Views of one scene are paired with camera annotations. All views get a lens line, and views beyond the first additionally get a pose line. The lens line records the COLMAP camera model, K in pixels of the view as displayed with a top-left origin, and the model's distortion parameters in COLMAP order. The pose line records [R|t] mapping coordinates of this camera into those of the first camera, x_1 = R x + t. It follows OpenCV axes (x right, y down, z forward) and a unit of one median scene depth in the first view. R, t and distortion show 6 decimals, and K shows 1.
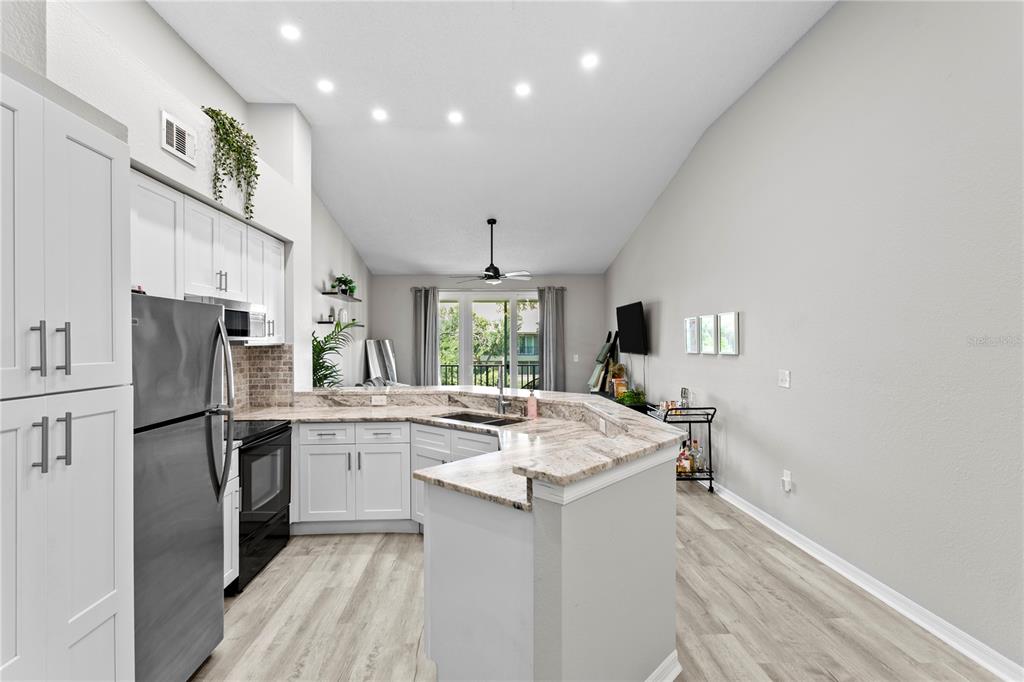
lens RADIAL K [[485.9, 0, 503.7], [0, 485.9, 336.3], [0, 0, 1]] dist [0.001997, 0.002116]
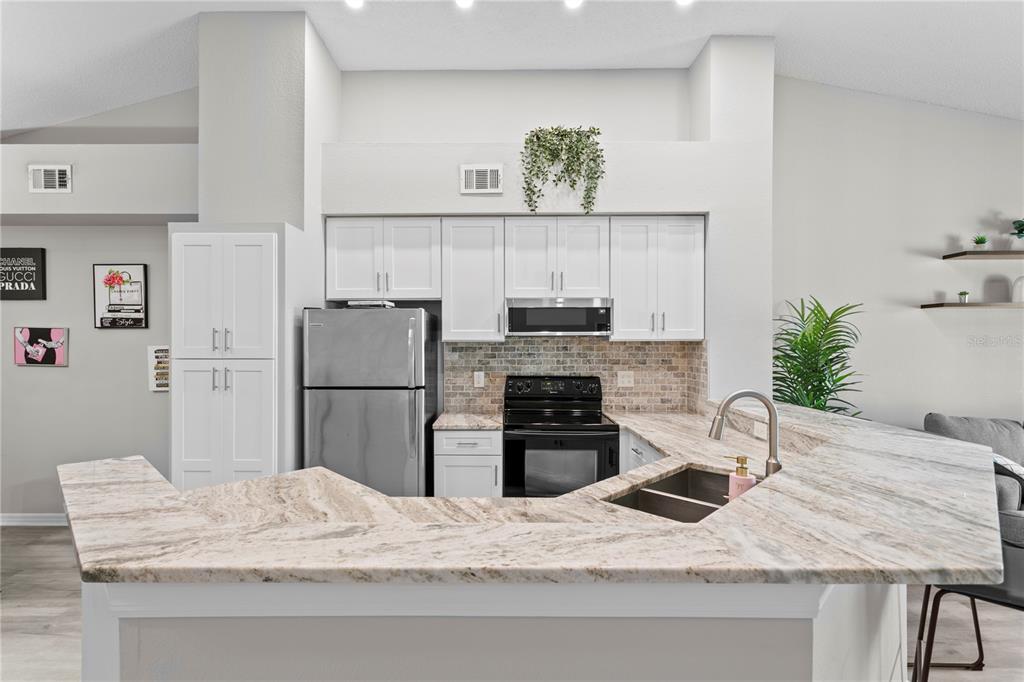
lens RADIAL K [[485.9, 0, 506.6], [0, 485.9, 343.6], [0, 0, 1]] dist [0.001997, 0.002116]
pose [[-0.042518, 0.011987, -0.999024, 0.362395], [0.011150, 0.999871, 0.011522, 0.008608], [0.999033, -0.010649, -0.042646, 0.661145]]
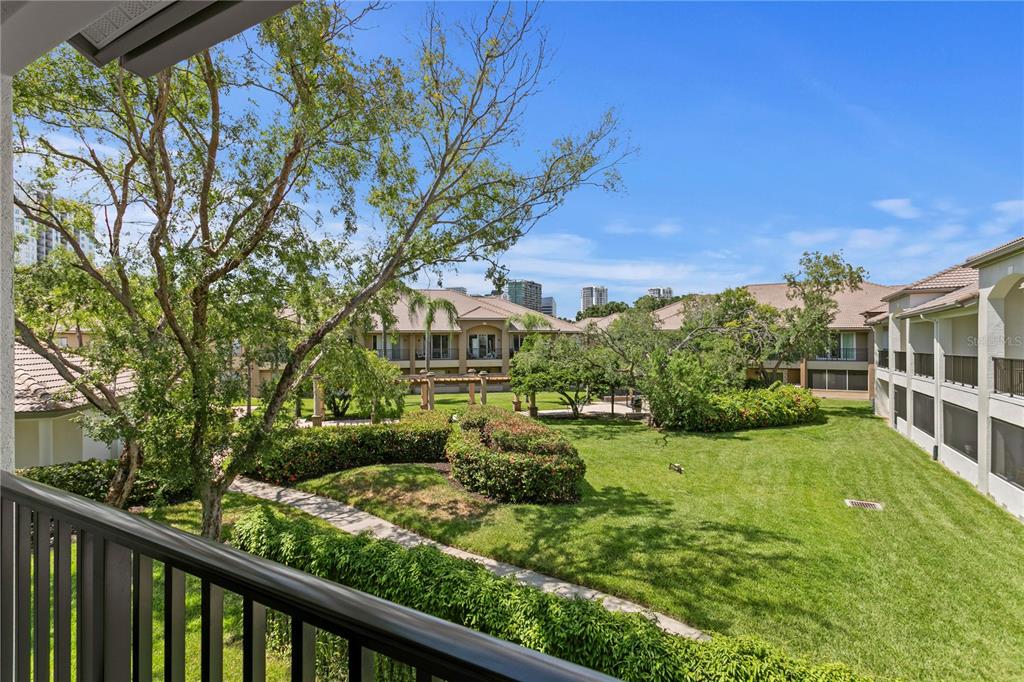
lens RADIAL K [[485.9, 0, 498.3], [0, 485.9, 343.8], [0, 0, 1]] dist [0.001997, 0.002116]
pose [[0.852426, 0.006722, -0.522804, -0.084066], [0.001058, 0.999893, 0.014581, 0.057456], [0.522846, -0.012983, 0.852328, 2.414671]]
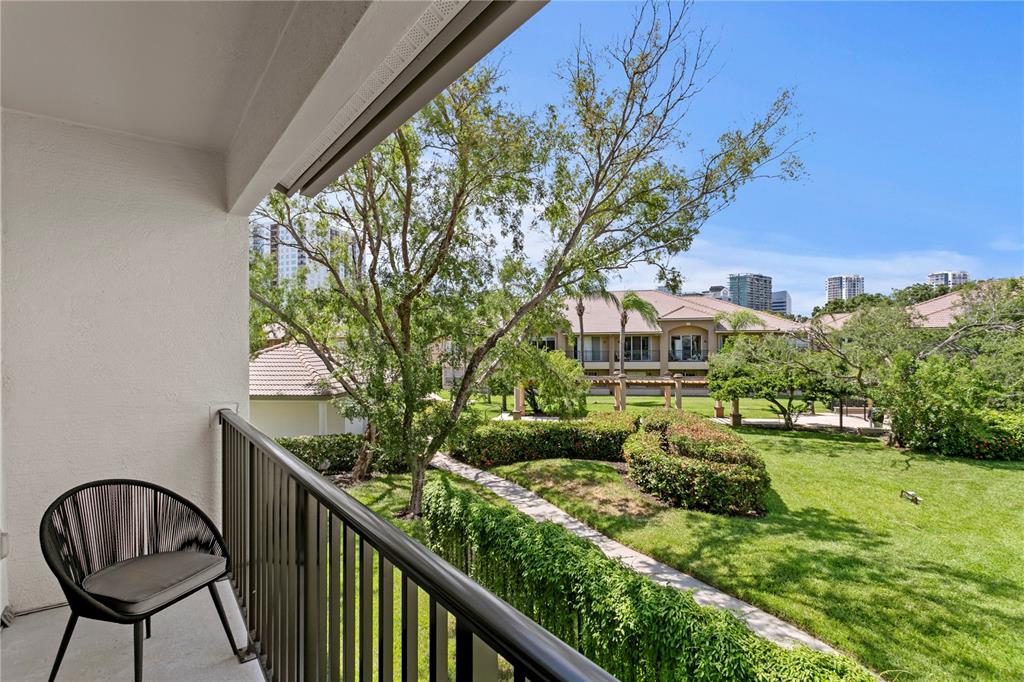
lens RADIAL K [[485.9, 0, 502.8], [0, 485.9, 344.5], [0, 0, 1]] dist [0.001997, 0.002116]
pose [[0.565748, 0.004651, -0.824565, 0.247464], [0.008745, 0.999894, 0.011640, 0.043781], [0.824532, -0.013797, 0.565648, 2.443382]]
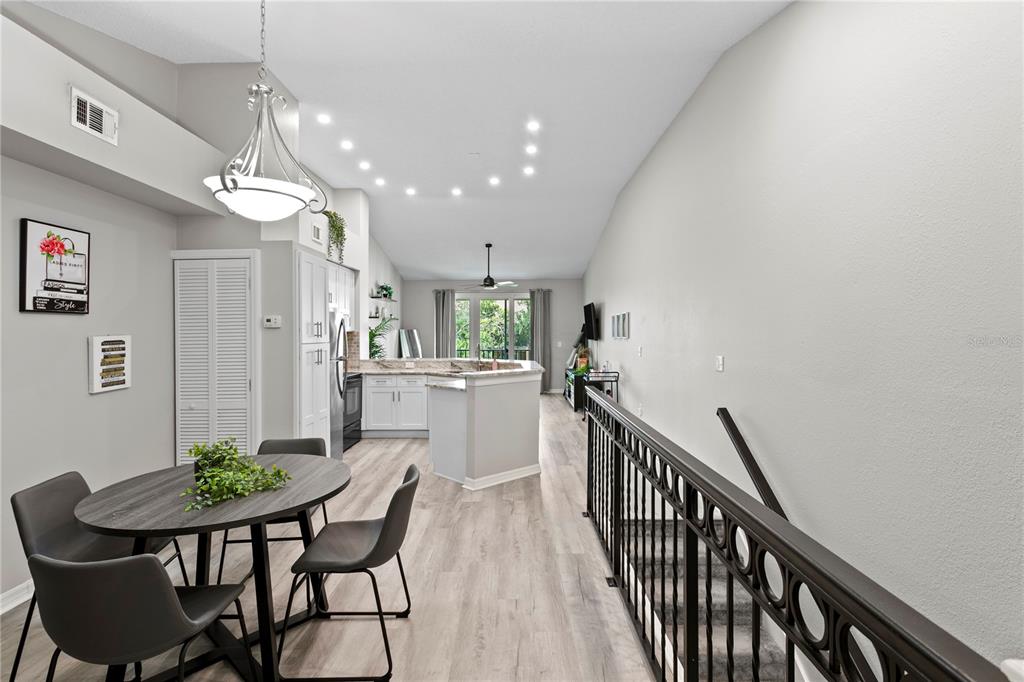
lens RADIAL K [[485.9, 0, 503.0], [0, 485.9, 328.4], [0, 0, 1]] dist [0.001997, 0.002116]
pose [[0.998242, 0.002527, -0.059210, 0.153163], [-0.002414, 0.999995, 0.001993, 0.001362], [0.059215, -0.001846, 0.998244, -0.613660]]
